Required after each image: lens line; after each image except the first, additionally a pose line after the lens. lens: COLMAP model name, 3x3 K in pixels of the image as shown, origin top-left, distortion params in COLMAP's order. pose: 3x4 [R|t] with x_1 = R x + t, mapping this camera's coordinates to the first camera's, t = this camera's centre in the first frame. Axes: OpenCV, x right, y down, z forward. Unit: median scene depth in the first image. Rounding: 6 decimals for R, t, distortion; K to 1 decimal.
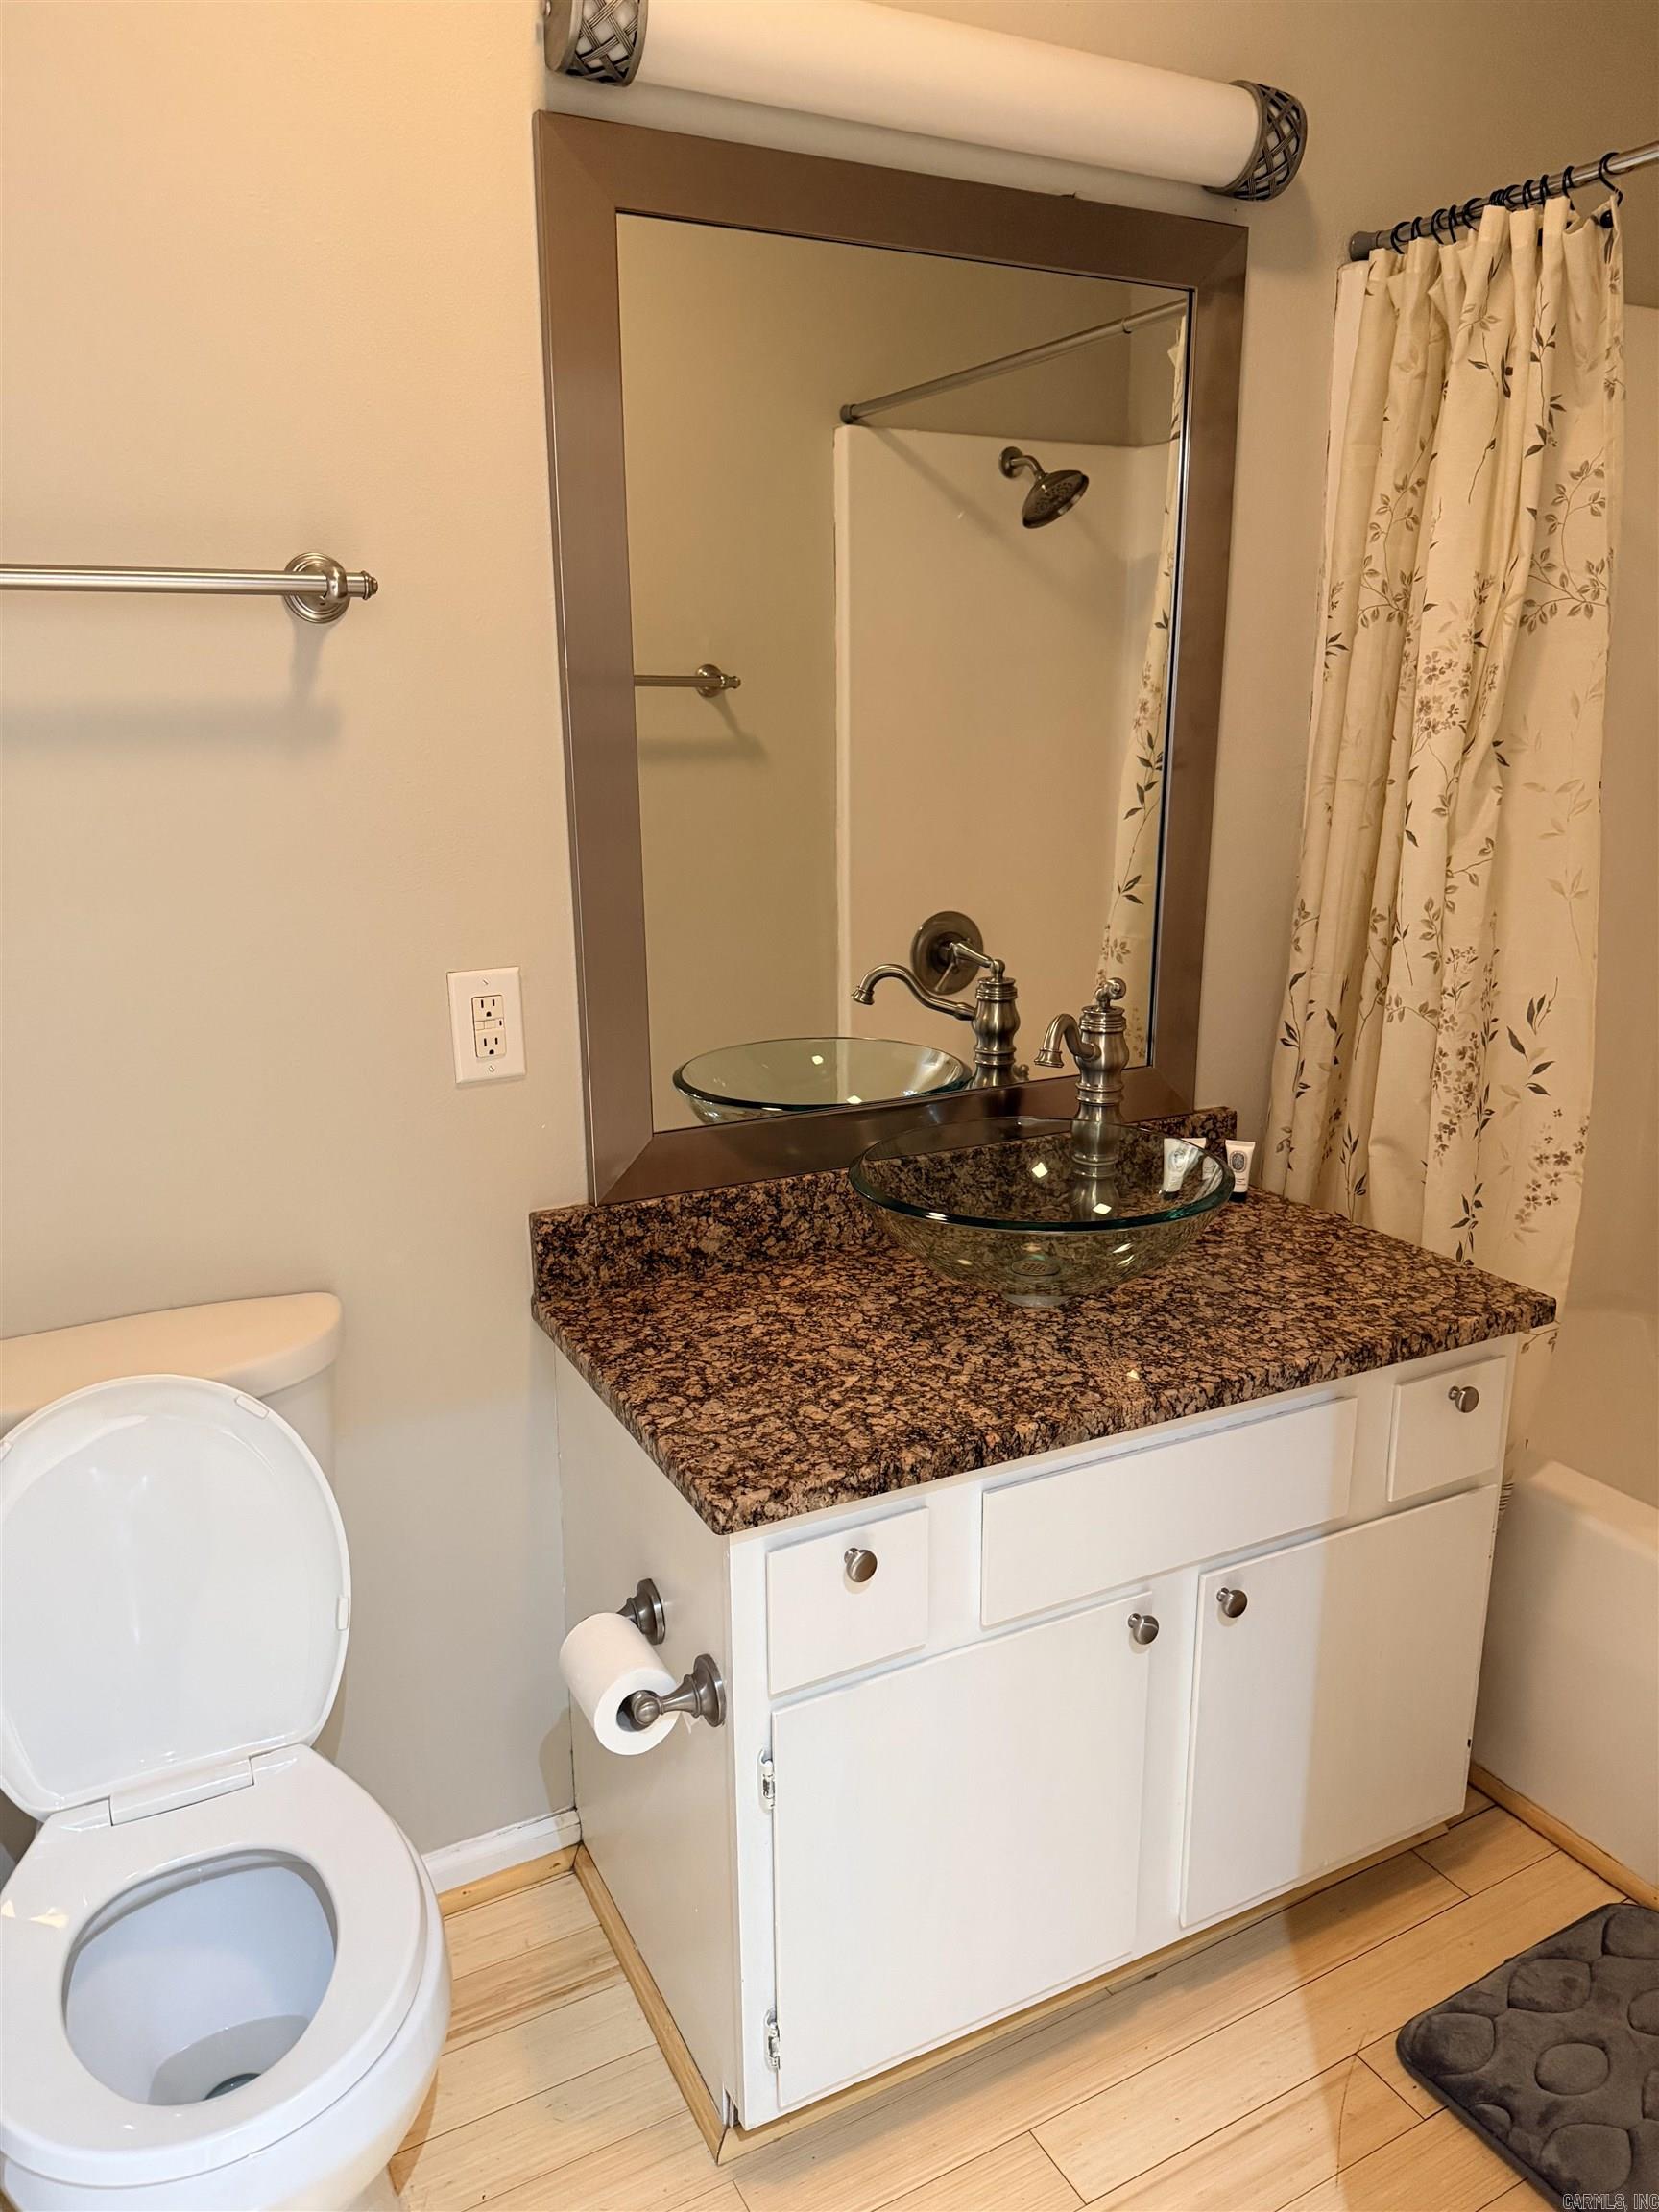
lens RADIAL K [[1578.1, 0, 831.8], [0, 1578.1, 1121.5], [0, 0, 1]] dist [0.056591, -0.072135]
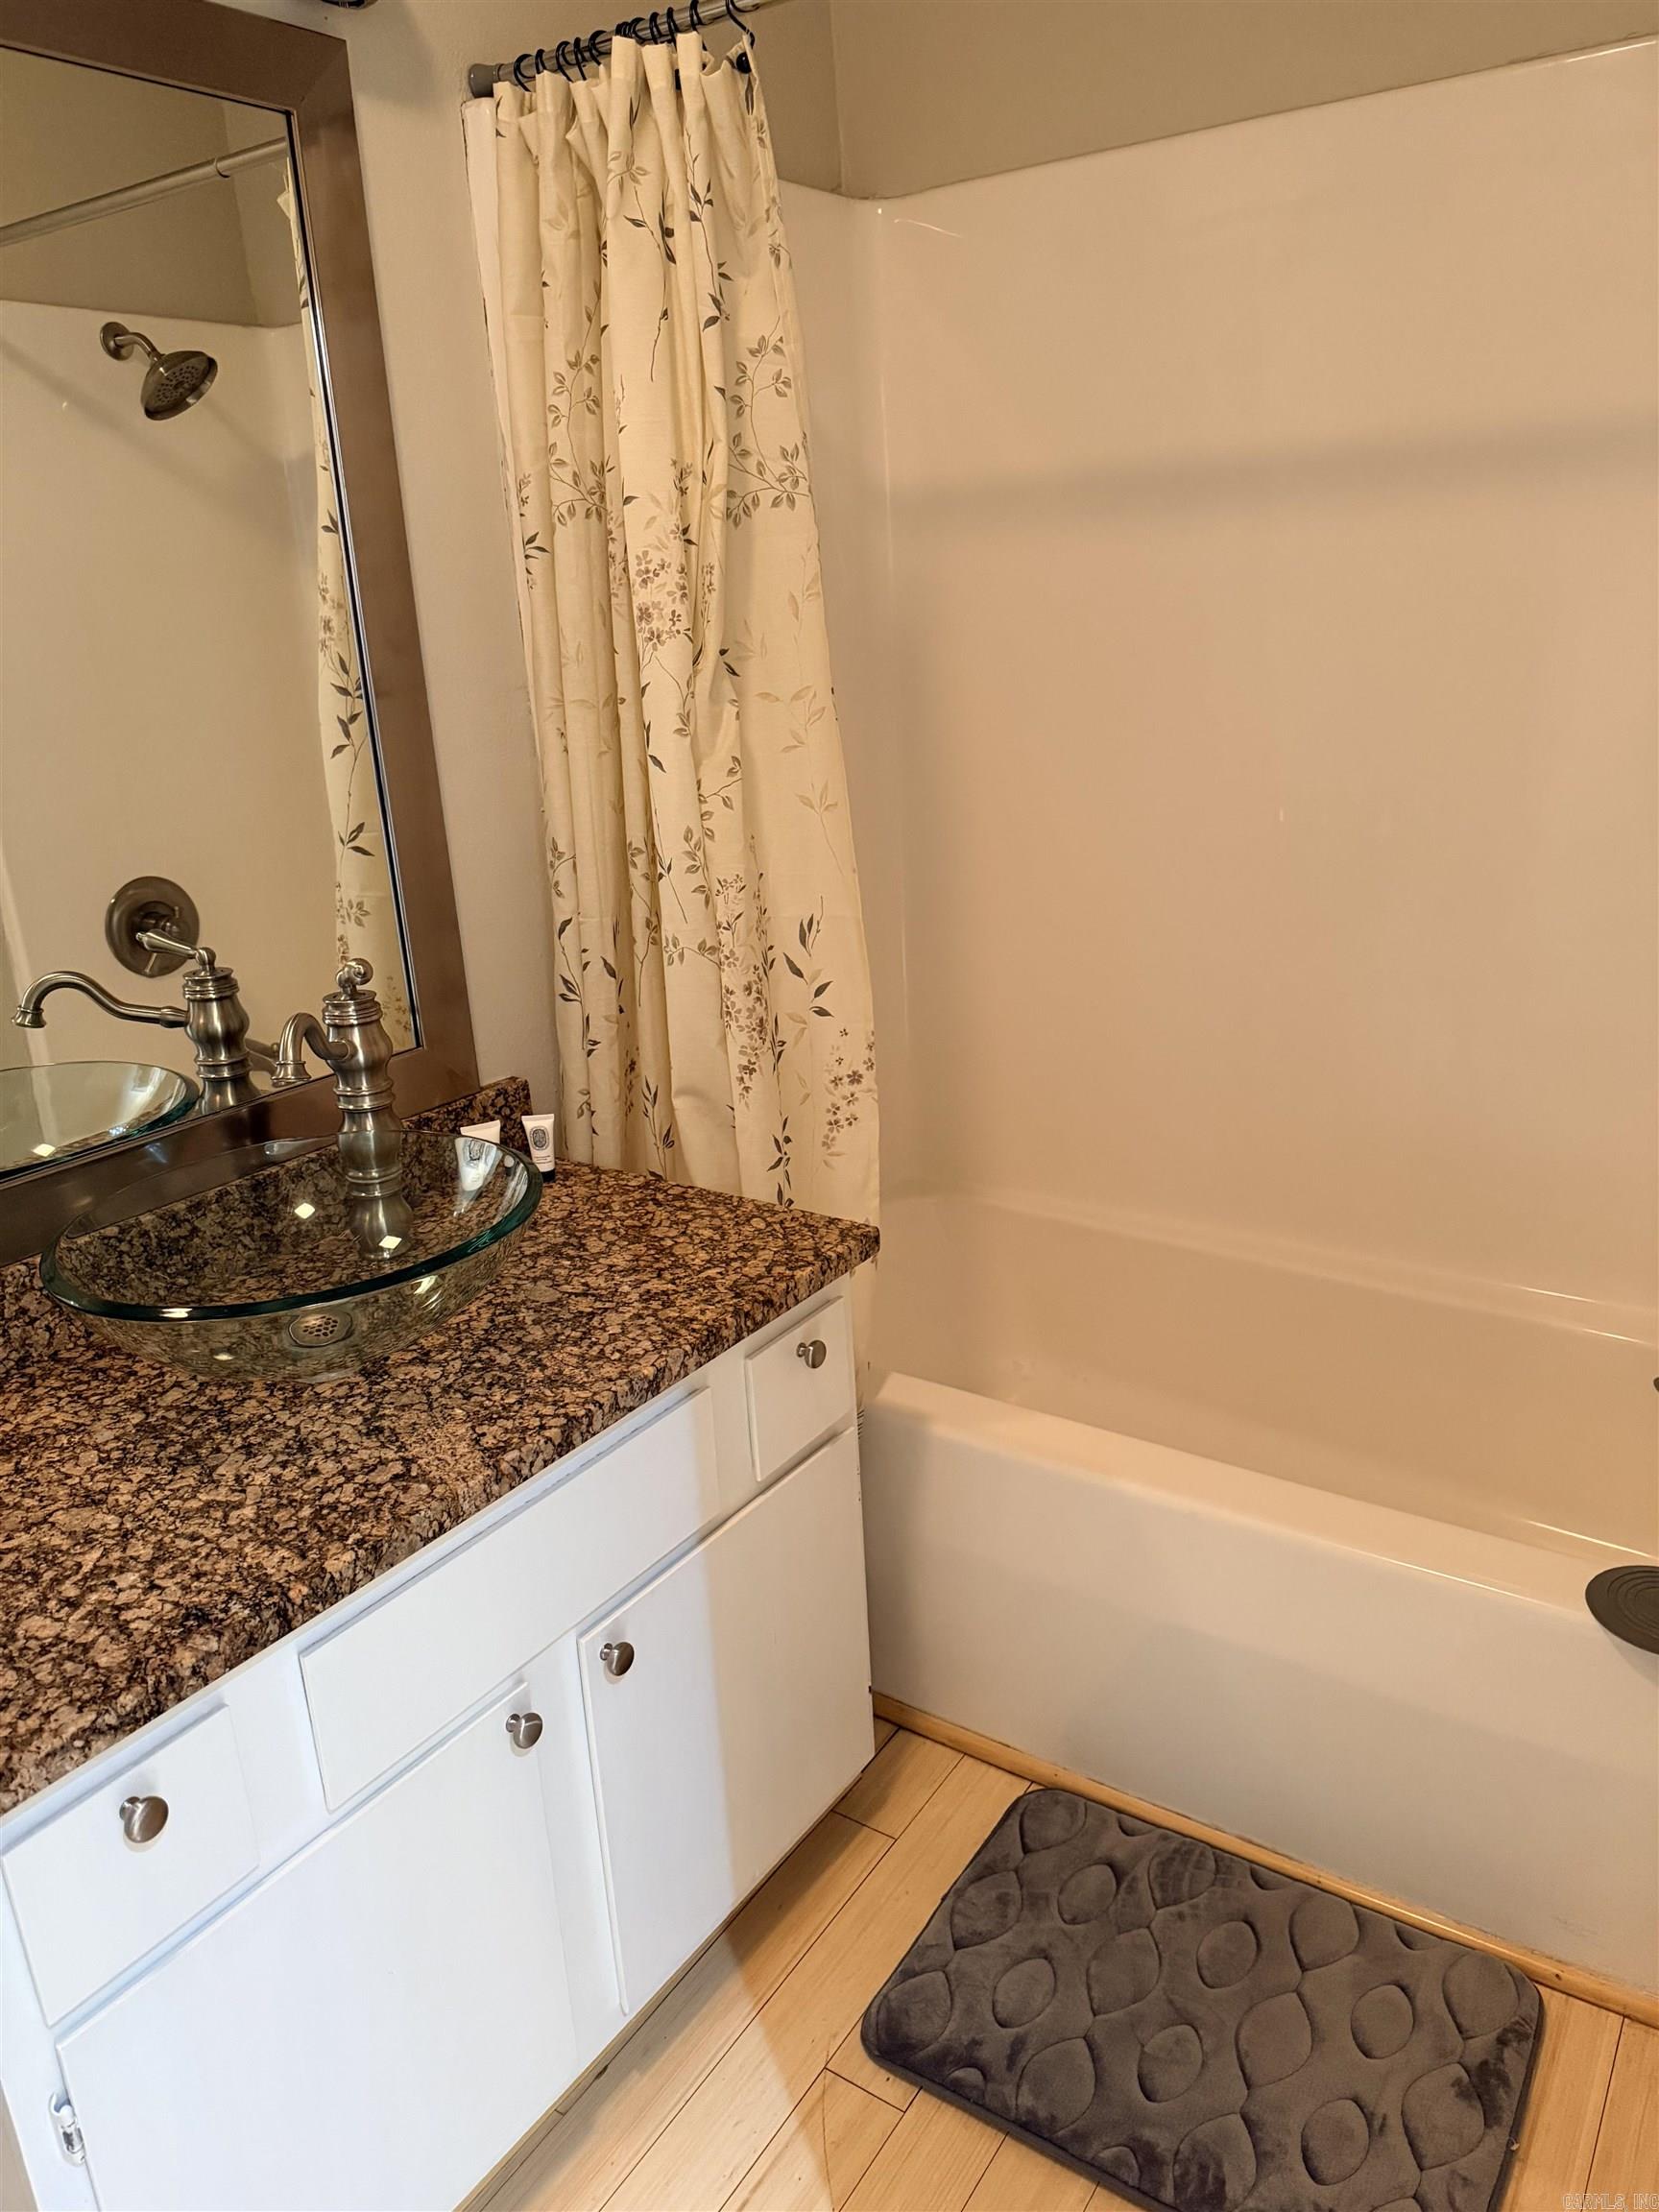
lens RADIAL K [[1538.1, 0, 887.7], [0, 1538.1, 1165.8], [0, 0, 1]] dist [0.050249, -0.093346]
pose [[0.875239, -0.193980, 0.443090, 0.044402], [0.154338, 0.980175, 0.124247, -0.042680], [-0.458407, -0.040360, 0.887825, 0.148736]]
